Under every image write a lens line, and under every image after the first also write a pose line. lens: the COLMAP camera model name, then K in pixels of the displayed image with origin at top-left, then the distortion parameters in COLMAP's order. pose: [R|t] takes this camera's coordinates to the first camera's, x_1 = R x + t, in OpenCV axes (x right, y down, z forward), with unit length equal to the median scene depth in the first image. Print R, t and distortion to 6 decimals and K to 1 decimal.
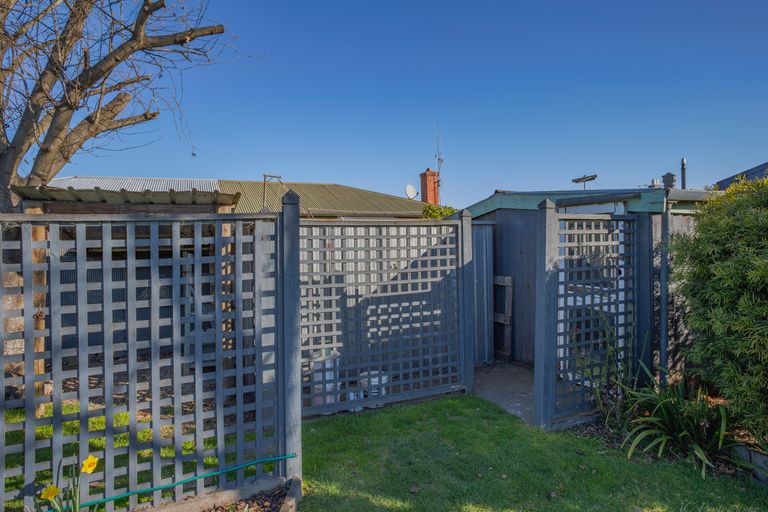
lens RADIAL K [[438.5, 0, 383.2], [0, 438.5, 251.9], [0, 0, 1]] dist [-0.036926, 0.008100]
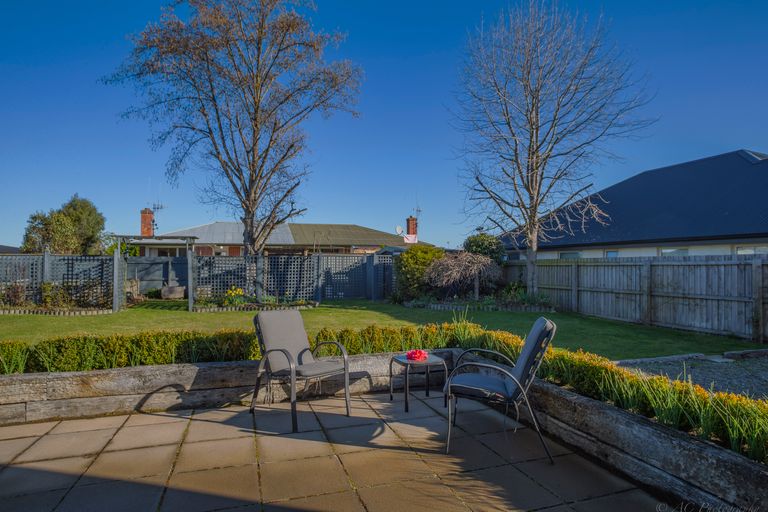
lens RADIAL K [[438.5, 0, 382.5], [0, 438.5, 258.0], [0, 0, 1]] dist [-0.036926, 0.008100]
pose [[0.994714, 0.017744, -0.101135, 0.172444], [-0.020156, 0.999535, -0.022870, 0.008740], [0.100682, 0.024787, 0.994610, -0.687573]]
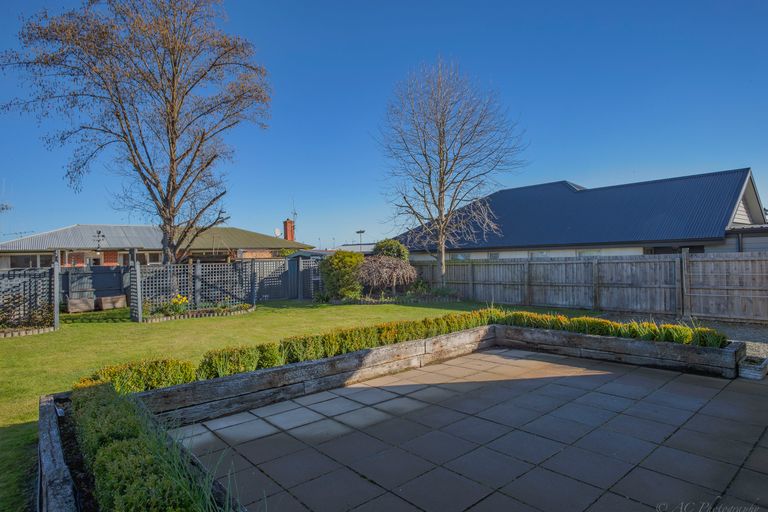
lens RADIAL K [[438.5, 0, 384.2], [0, 438.5, 254.6], [0, 0, 1]] dist [-0.036926, 0.008100]
pose [[0.958358, -0.004467, 0.285536, -0.029251], [0.011604, 0.999661, -0.023311, -0.003276], [-0.285335, 0.025654, 0.958084, -0.799397]]
